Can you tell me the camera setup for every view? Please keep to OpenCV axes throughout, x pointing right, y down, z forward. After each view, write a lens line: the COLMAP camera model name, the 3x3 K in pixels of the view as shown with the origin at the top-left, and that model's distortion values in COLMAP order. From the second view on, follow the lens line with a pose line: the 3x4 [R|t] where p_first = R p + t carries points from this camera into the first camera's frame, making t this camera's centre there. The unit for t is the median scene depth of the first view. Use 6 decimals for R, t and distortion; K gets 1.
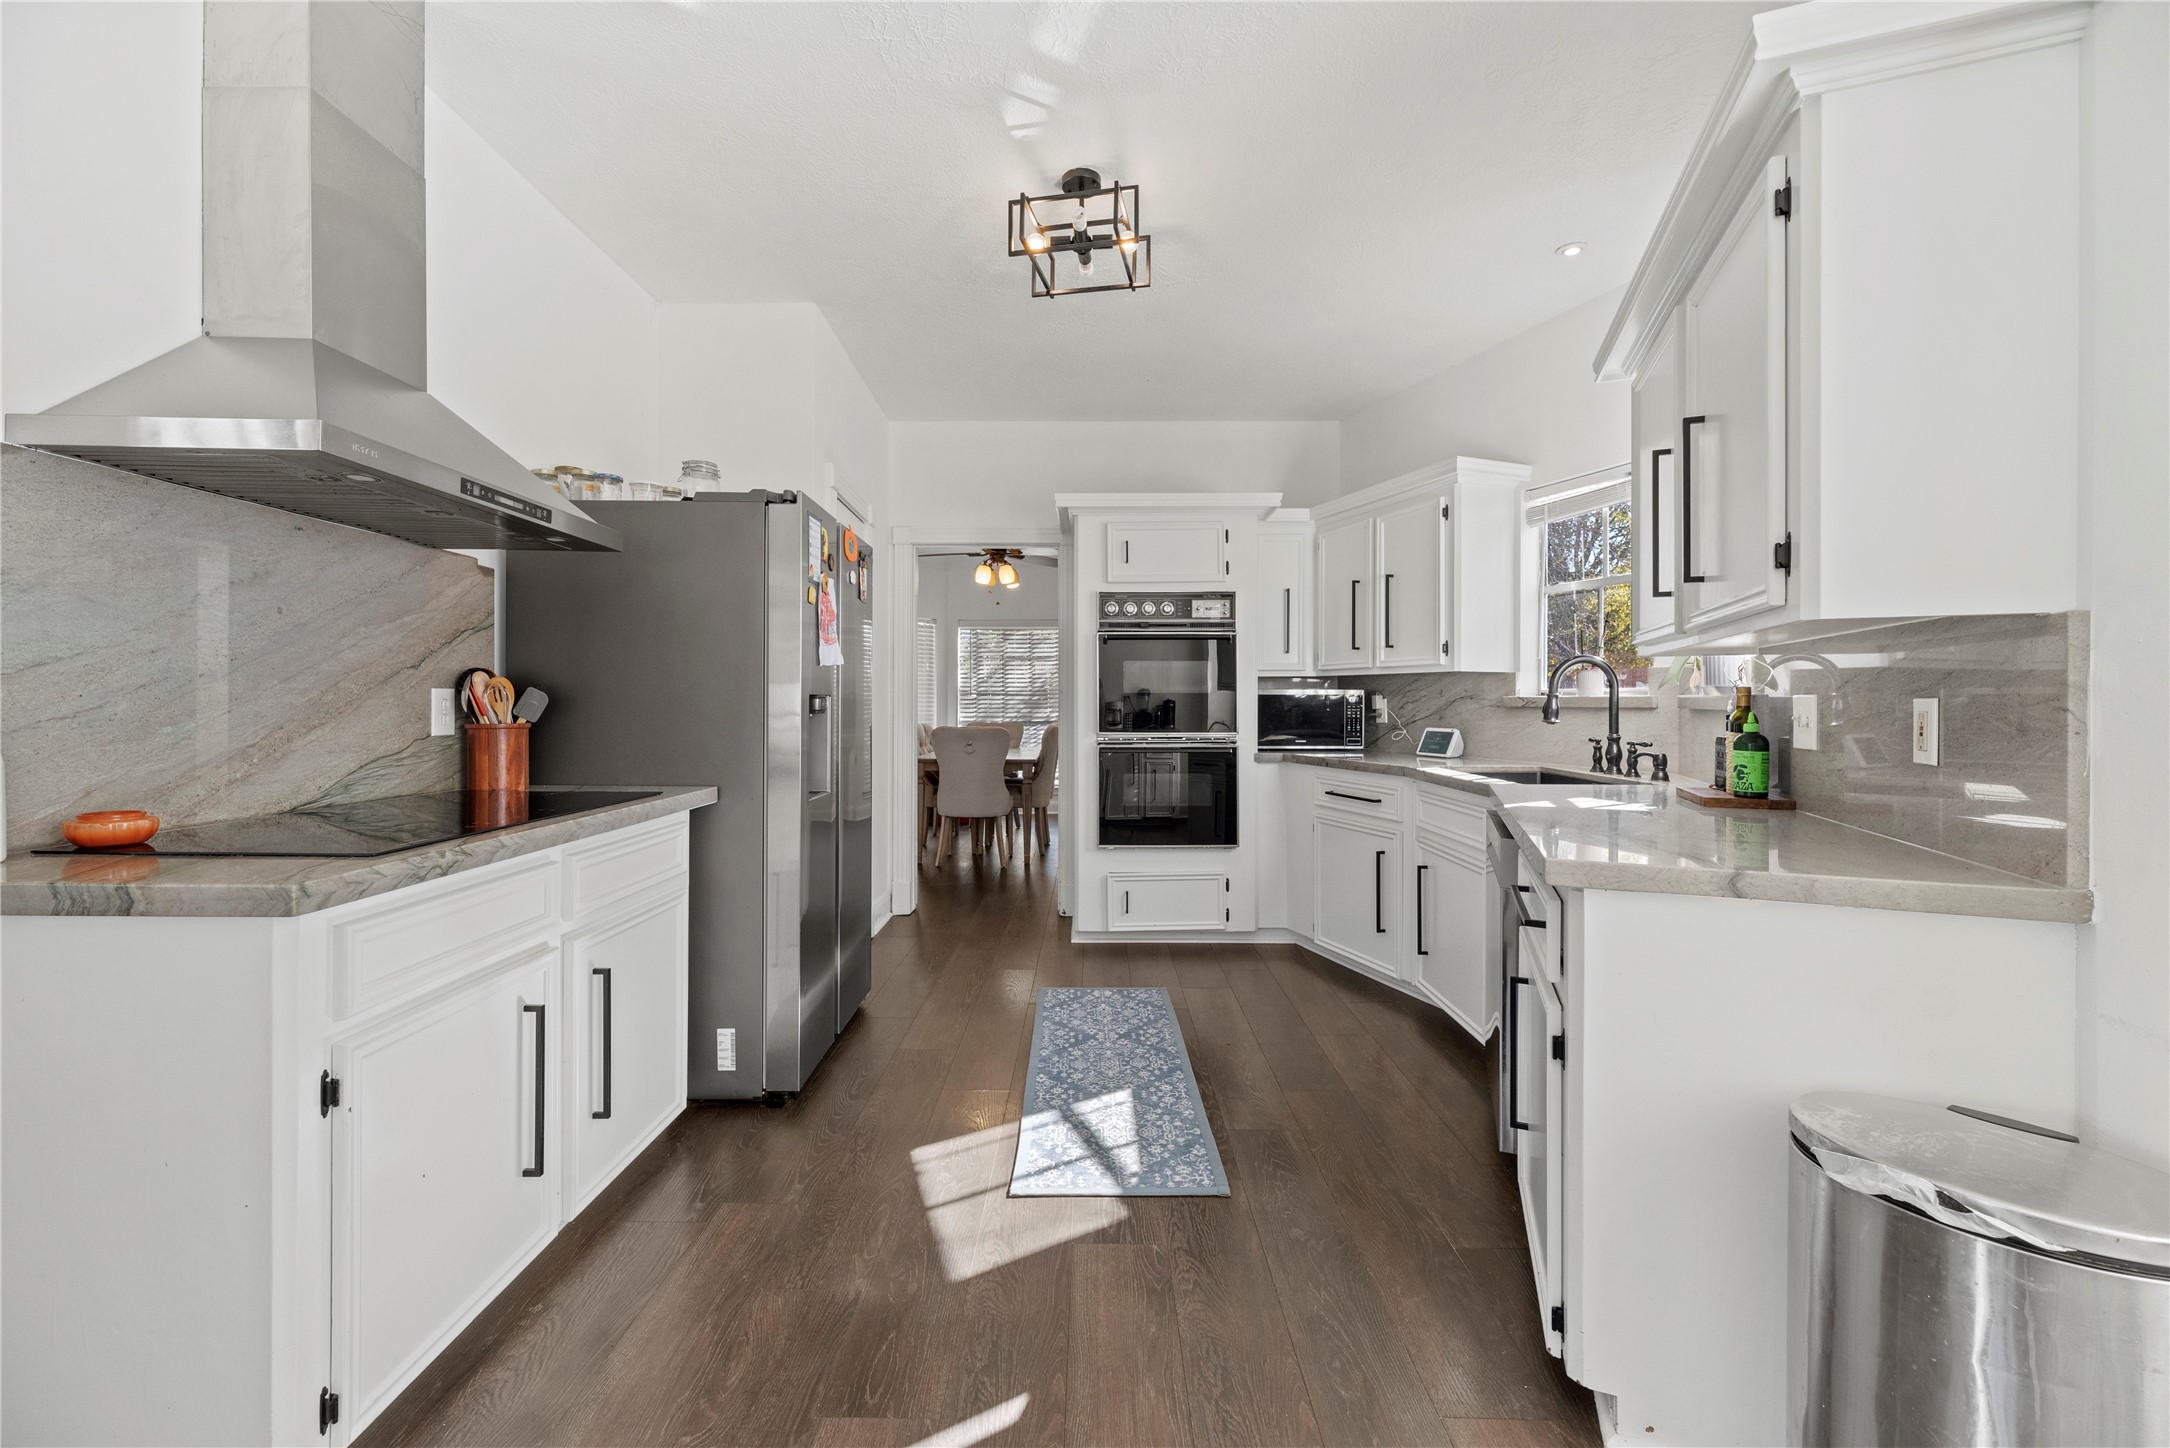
lens RADIAL K [[874.6, 0, 1085.5], [0, 874.6, 709.9], [0, 0, 1]] dist [-0.001312, -0.000577]
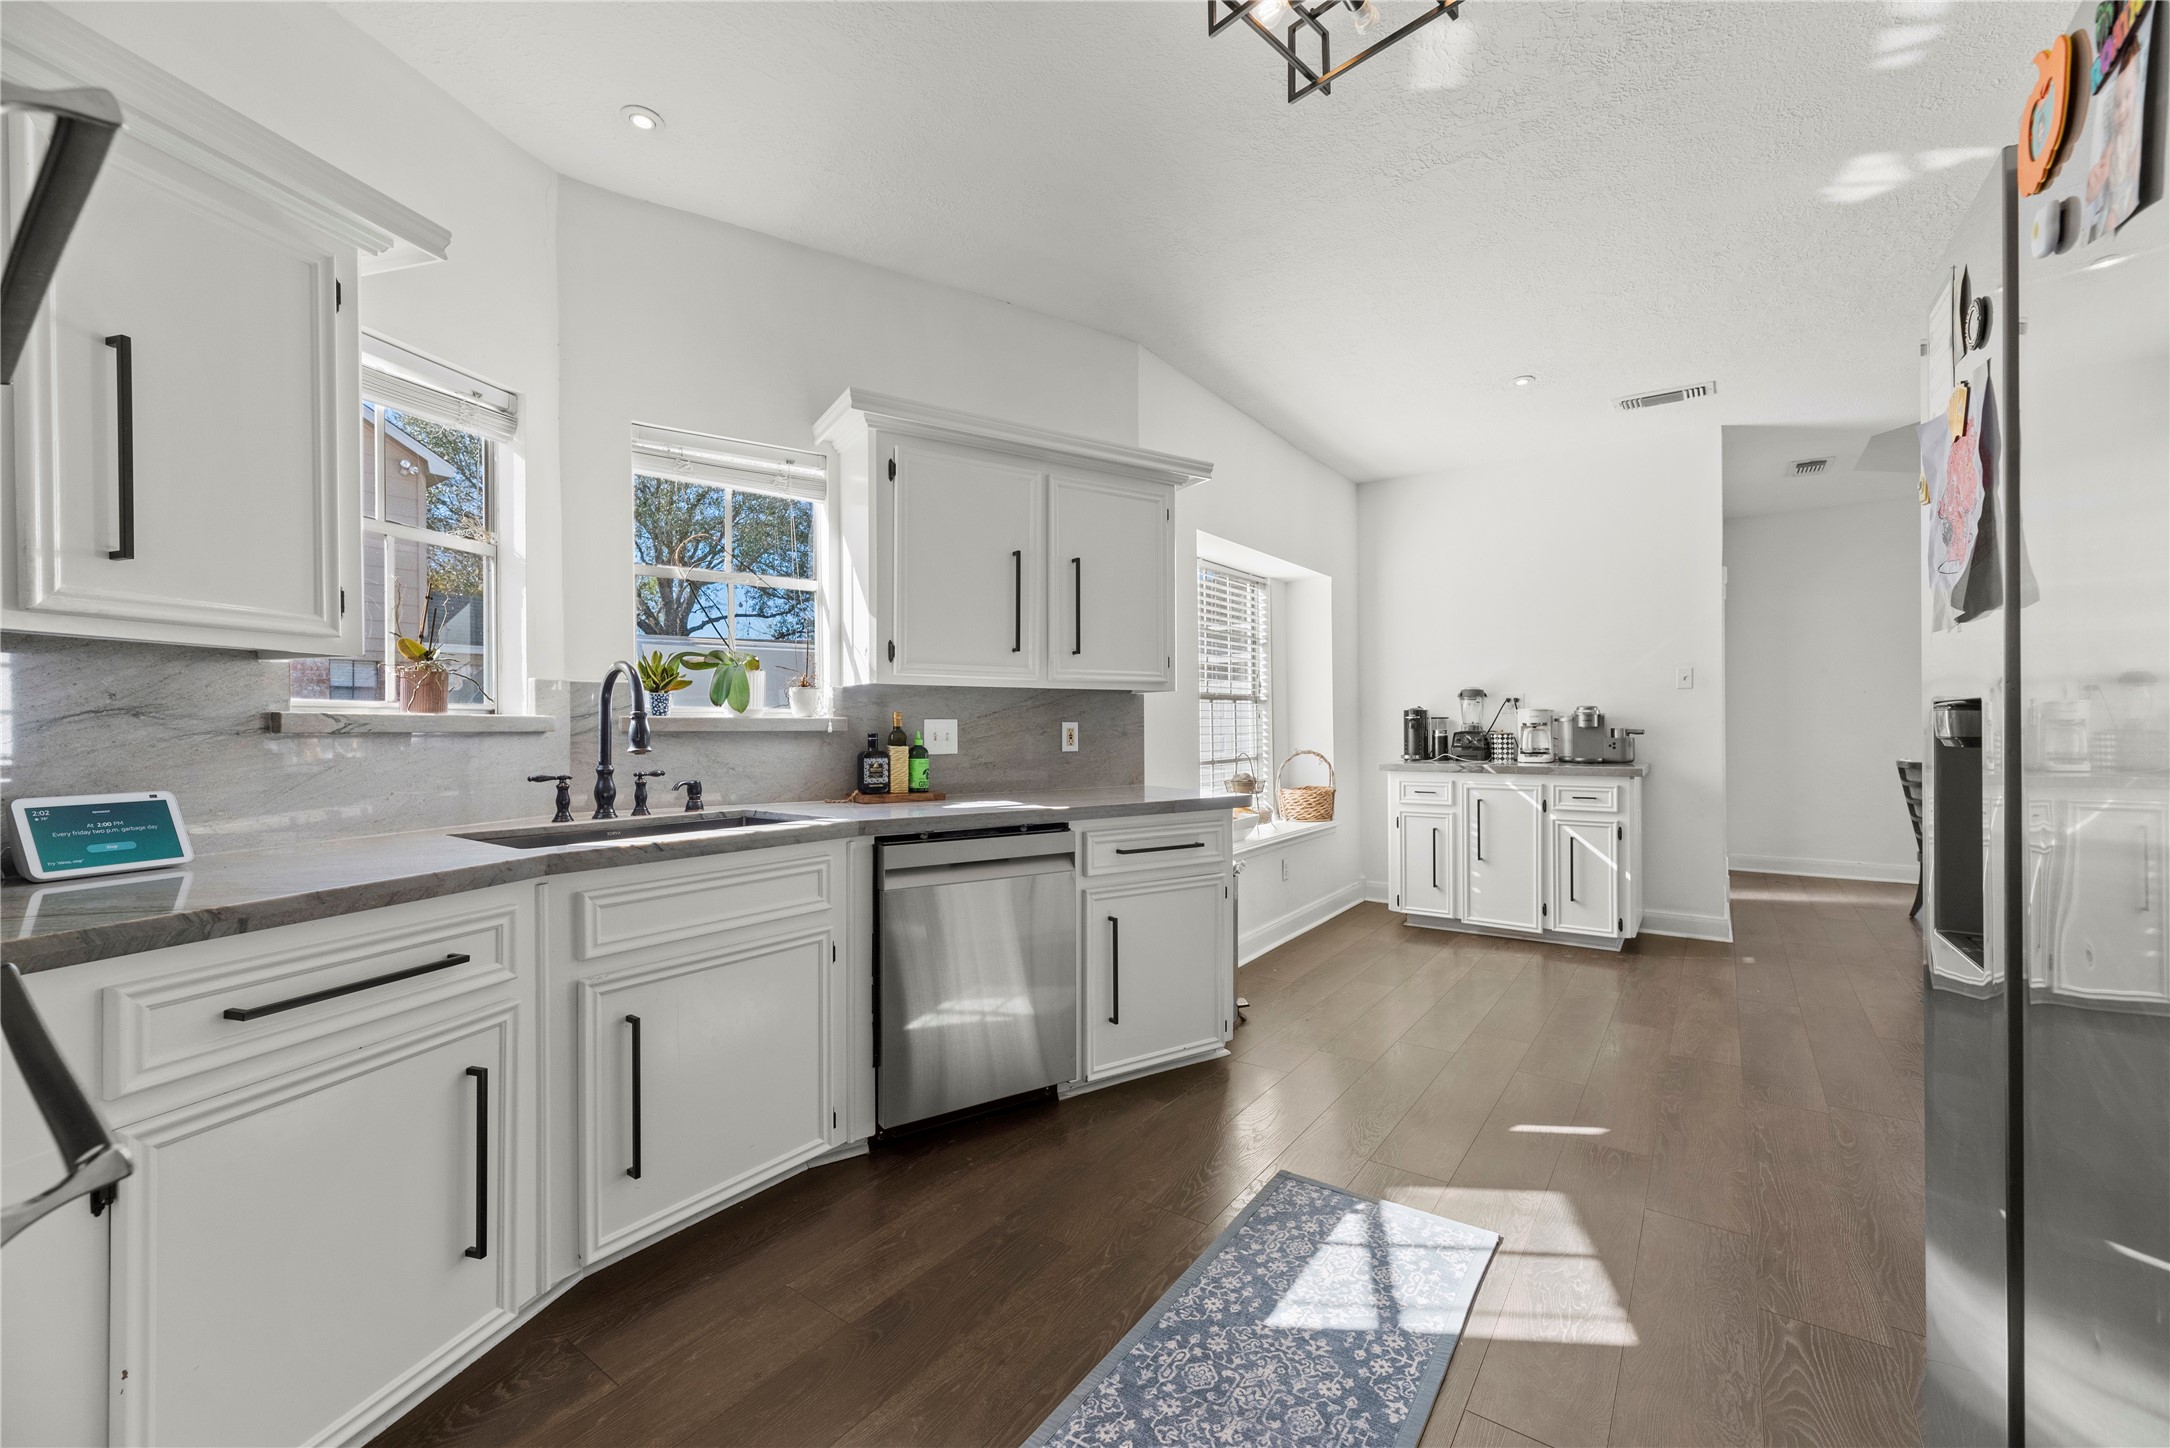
lens RADIAL K [[874.6, 0, 1084.4], [0, 874.6, 724.5], [0, 0, 1]] dist [-0.001312, -0.000577]
pose [[-0.813338, 0.003360, 0.581781, -0.240761], [0.007566, 0.999960, 0.004804, -0.011534], [-0.581742, 0.008309, -0.813331, 1.782723]]
